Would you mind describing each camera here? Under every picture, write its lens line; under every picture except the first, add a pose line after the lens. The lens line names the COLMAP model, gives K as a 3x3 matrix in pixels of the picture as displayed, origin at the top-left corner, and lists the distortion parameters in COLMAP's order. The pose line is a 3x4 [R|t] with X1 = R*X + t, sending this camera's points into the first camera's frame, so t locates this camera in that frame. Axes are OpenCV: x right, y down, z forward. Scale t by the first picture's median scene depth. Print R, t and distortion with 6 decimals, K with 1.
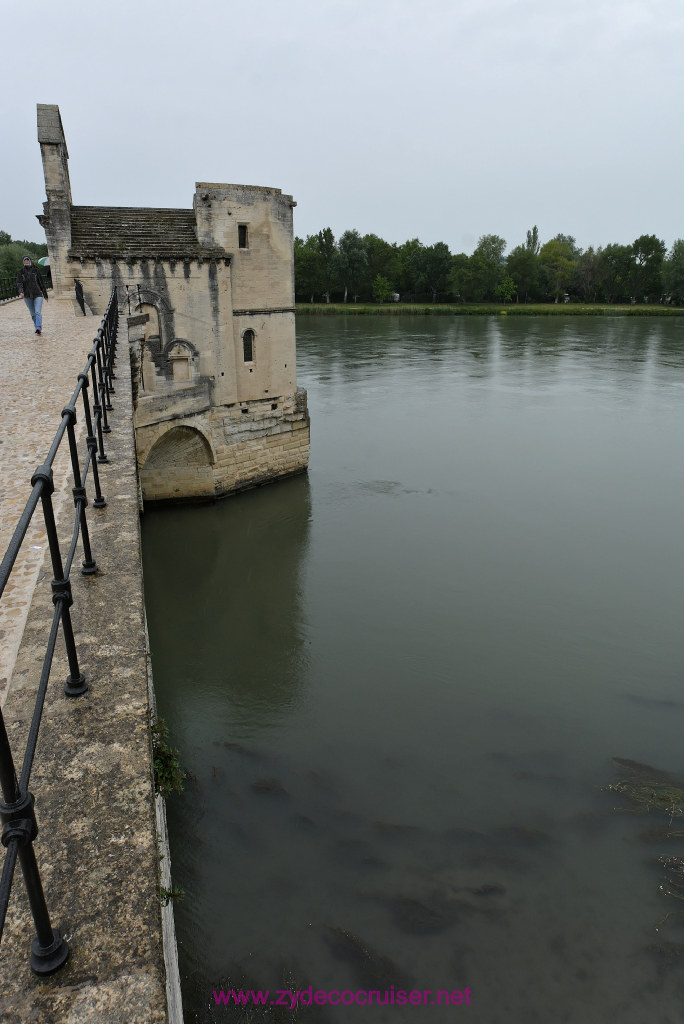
lens RADIAL K [[654.0, 0, 342.0], [0, 654.0, 512.0], [0, 0, 1]] dist [-0.001814, 0.005148]
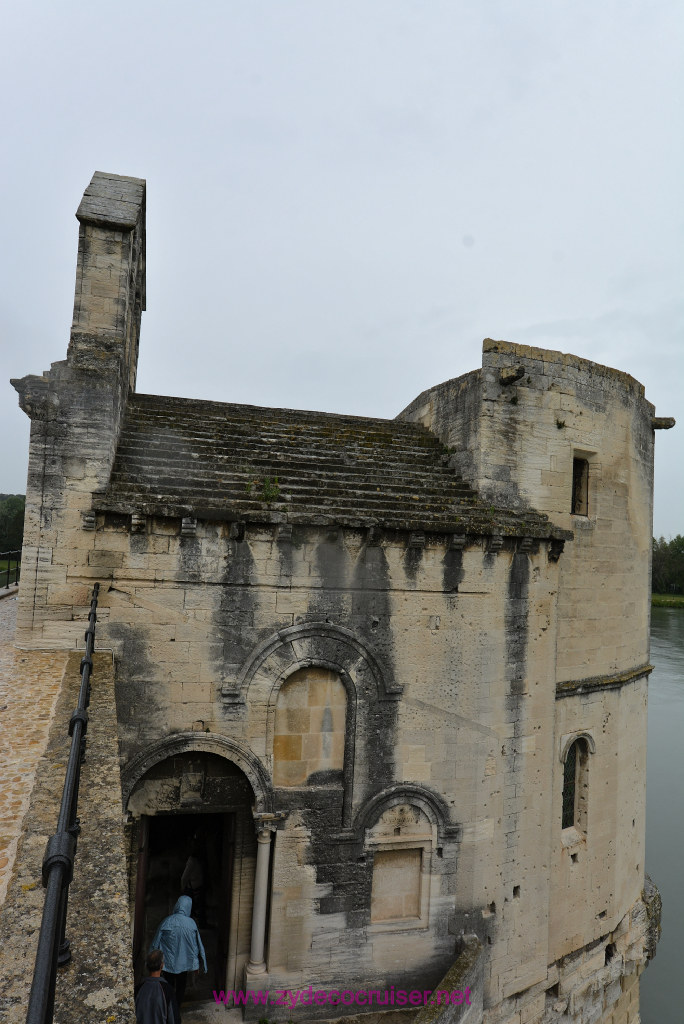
lens RADIAL K [[654.0, 0, 342.0], [0, 654.0, 512.0], [0, 0, 1]] dist [-0.001814, 0.005148]
pose [[0.998065, 0.048136, -0.039367, -0.275417], [-0.059709, 0.918665, -0.390499, -0.263779], [0.017368, 0.392094, 0.919761, 0.684065]]
